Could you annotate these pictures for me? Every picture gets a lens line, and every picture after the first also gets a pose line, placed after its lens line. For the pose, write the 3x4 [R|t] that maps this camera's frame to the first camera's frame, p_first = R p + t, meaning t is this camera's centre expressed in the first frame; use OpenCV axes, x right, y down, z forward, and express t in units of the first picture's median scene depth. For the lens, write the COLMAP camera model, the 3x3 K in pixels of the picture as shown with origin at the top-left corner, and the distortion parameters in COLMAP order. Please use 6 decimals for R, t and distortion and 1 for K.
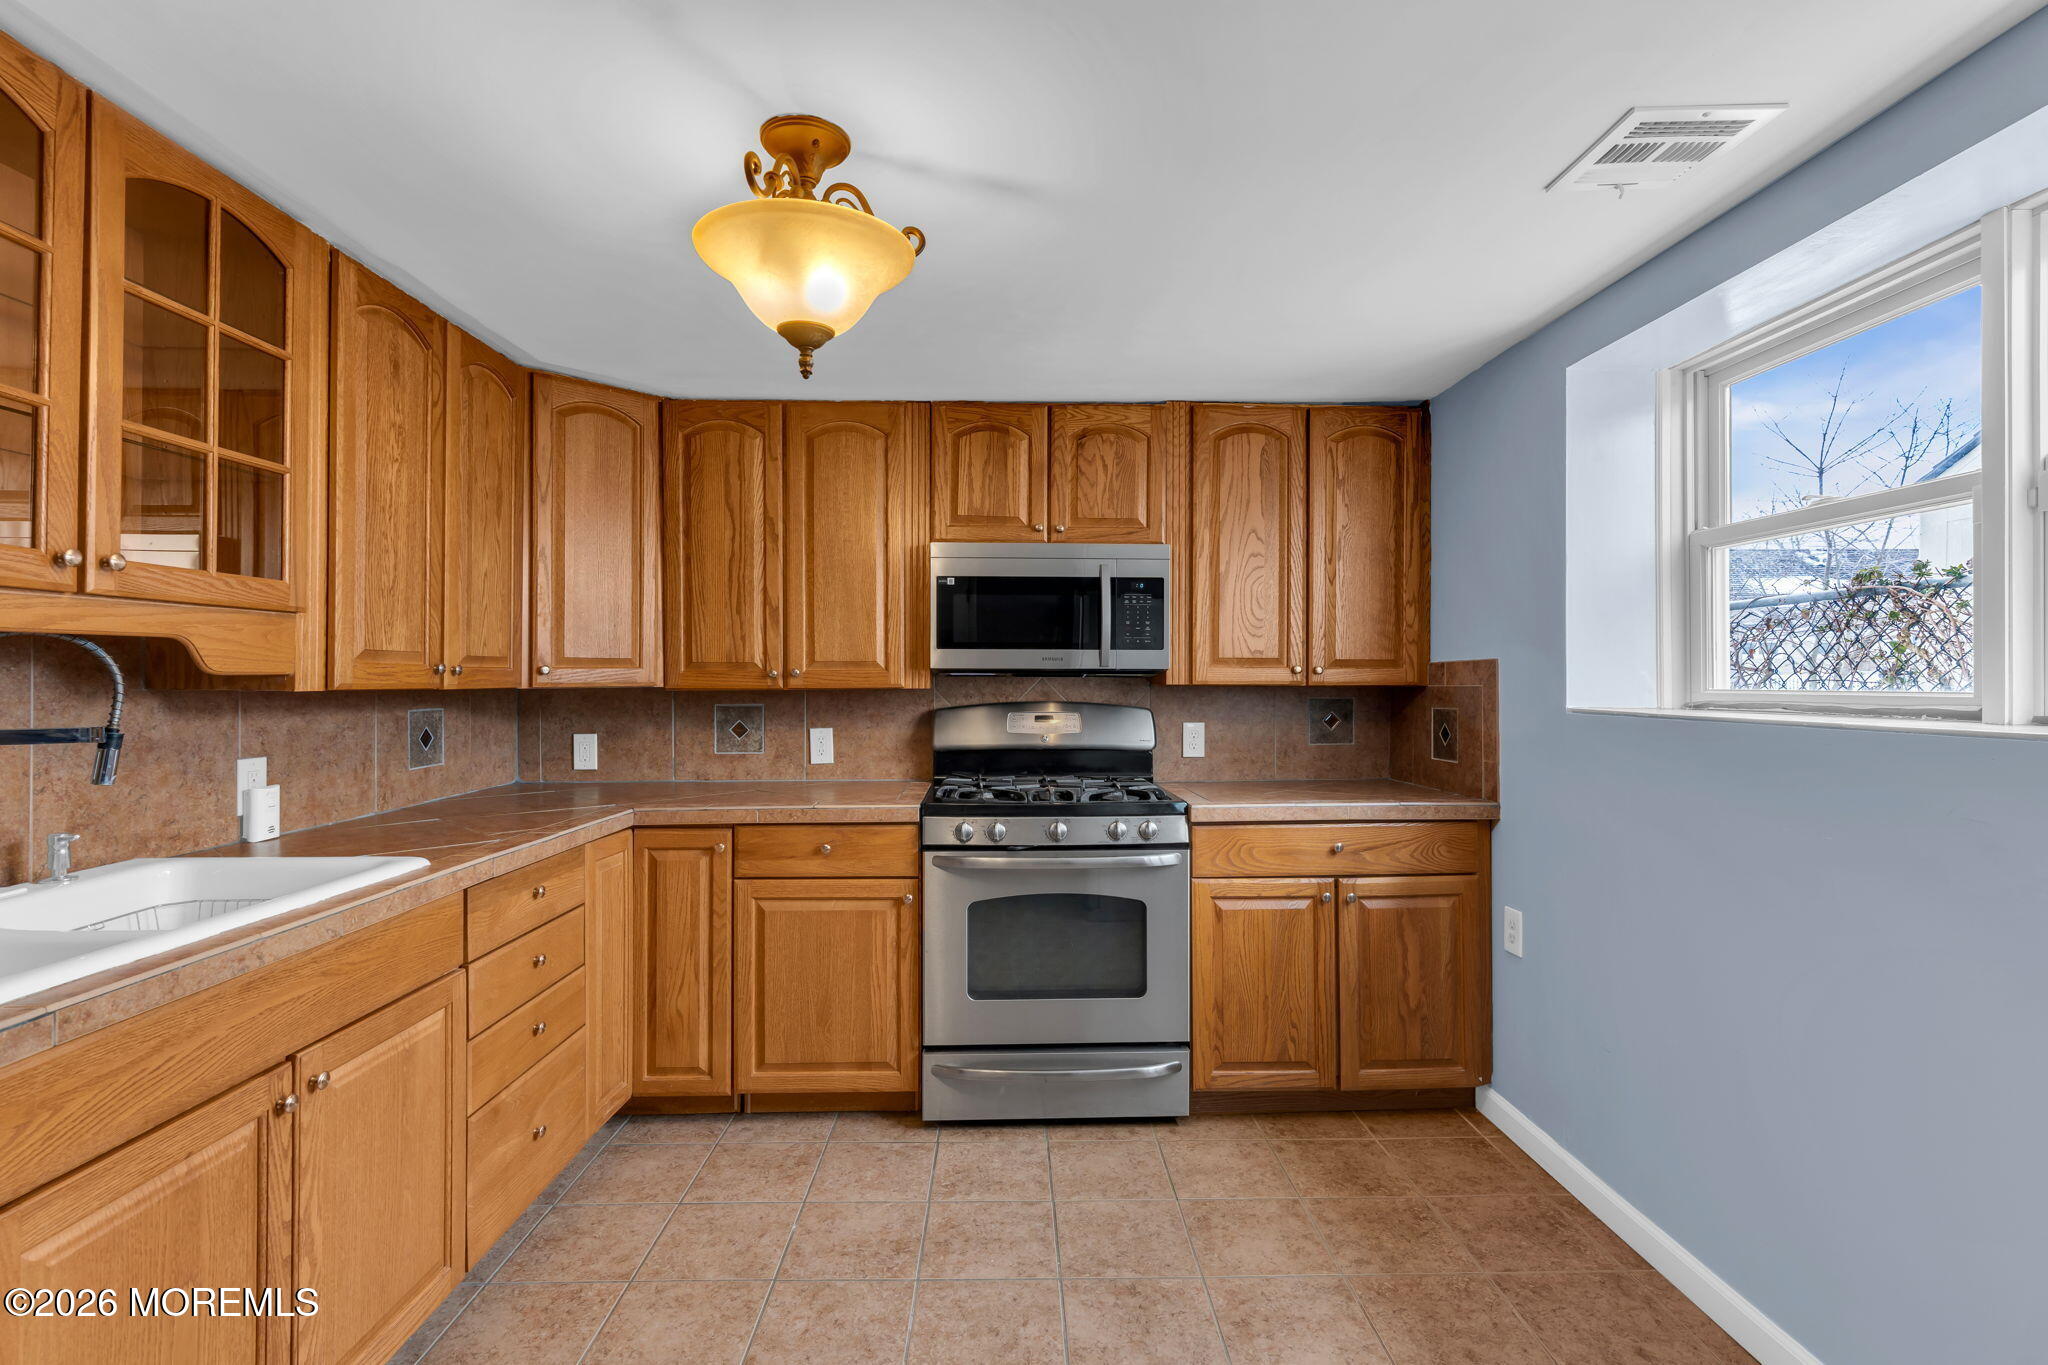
lens RADIAL K [[914.6, 0, 977.1], [0, 914.6, 674.8], [0, 0, 1]] dist [0.001670, 0.001339]
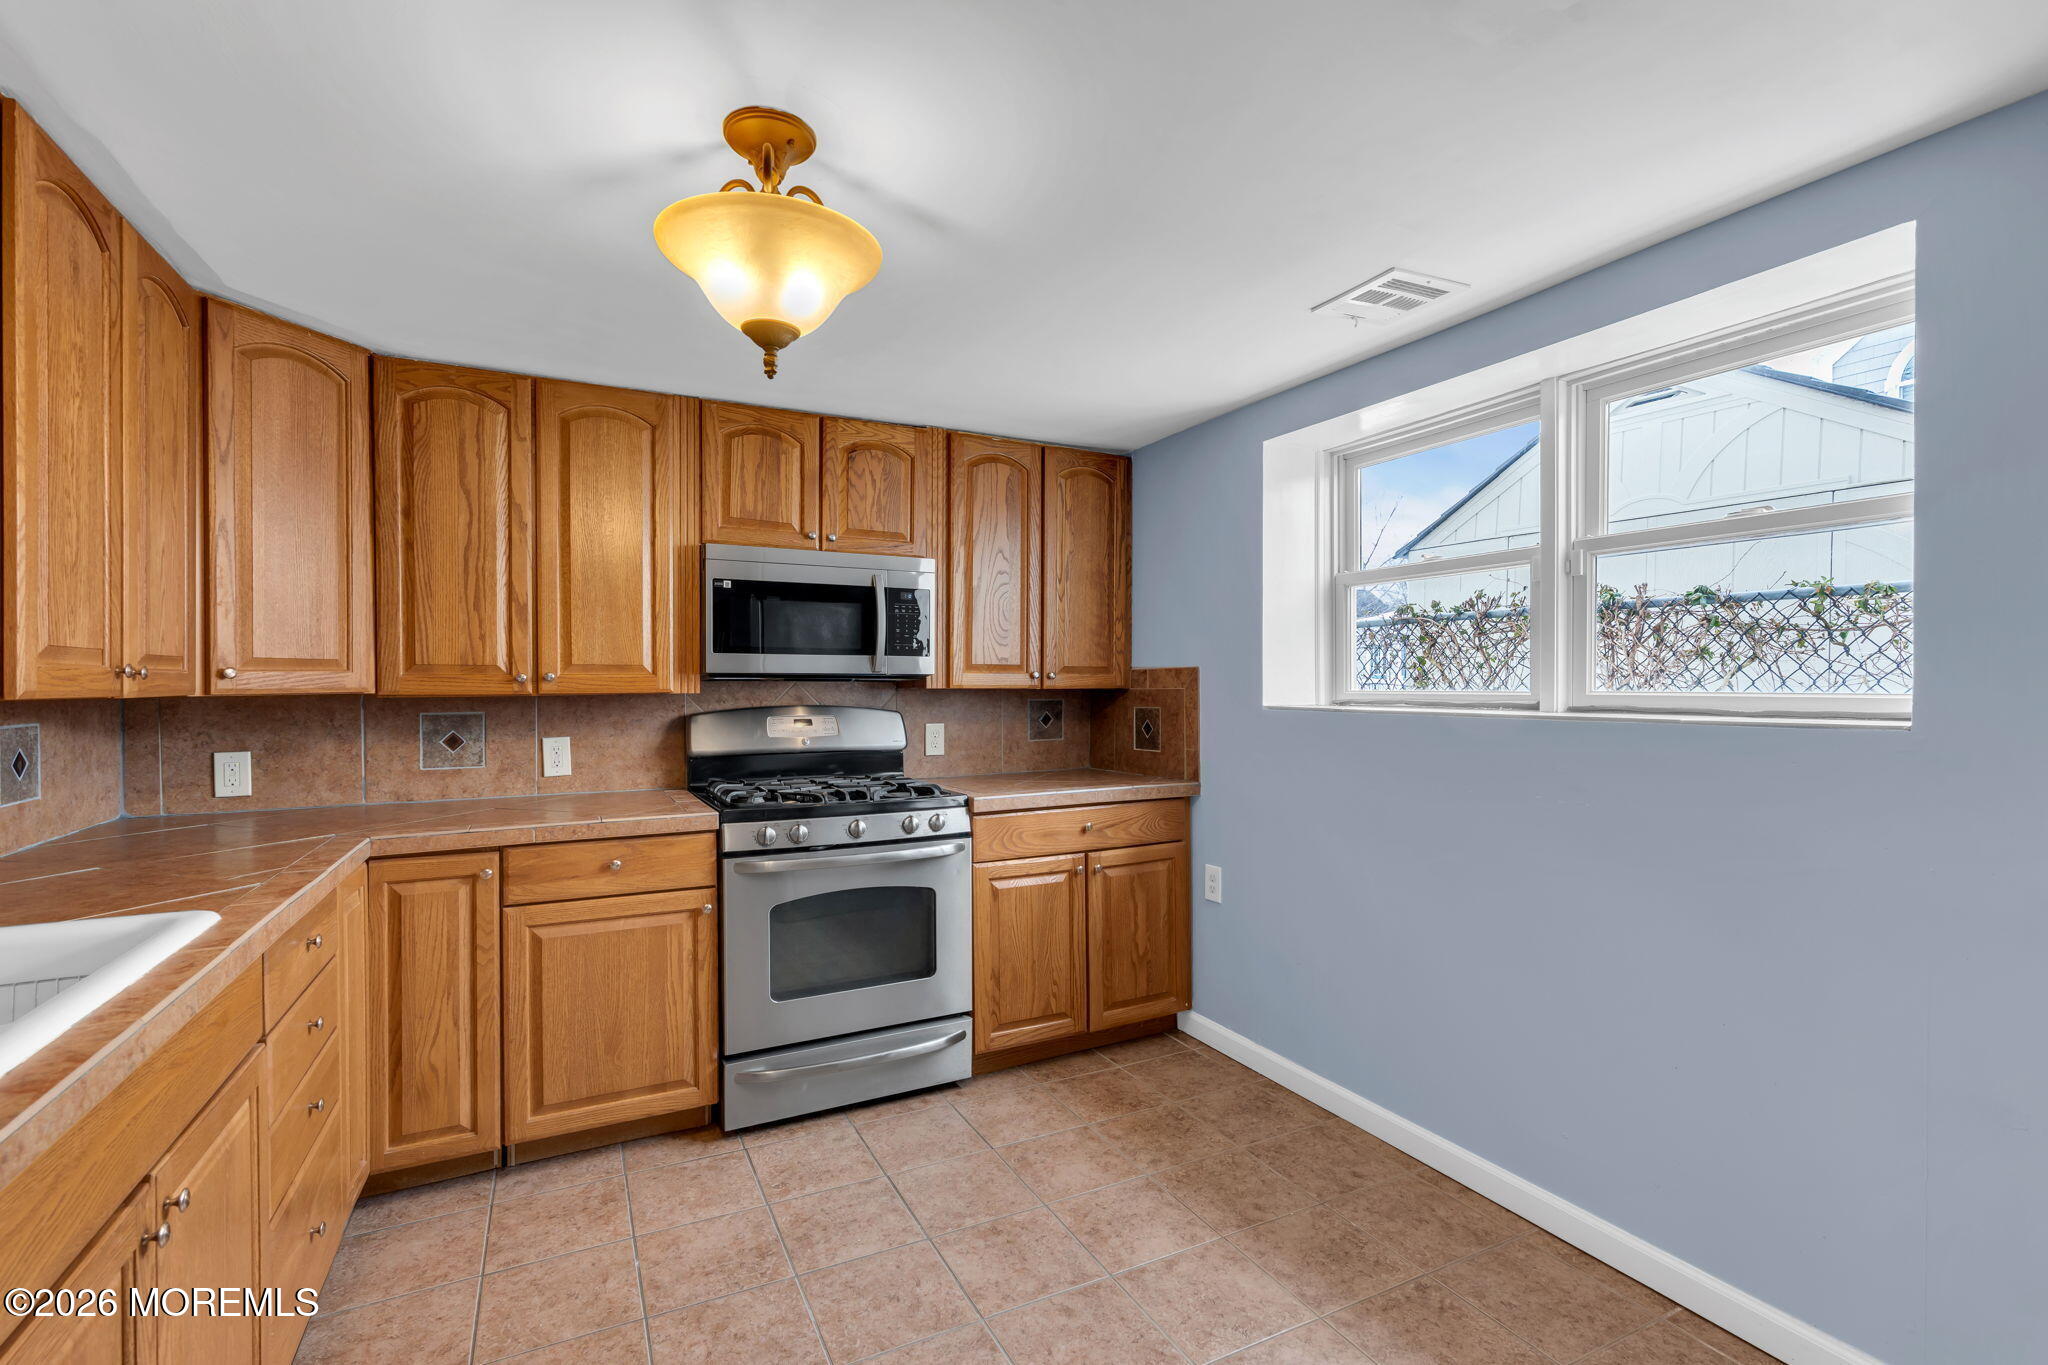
lens RADIAL K [[914.6, 0, 921.8], [0, 914.6, 689.4], [0, 0, 1]] dist [0.001670, 0.001339]
pose [[0.910777, -0.003640, 0.412883, -0.266798], [-0.000929, 0.999941, 0.010864, 0.000019], [-0.412898, -0.010278, 0.910719, 0.018998]]
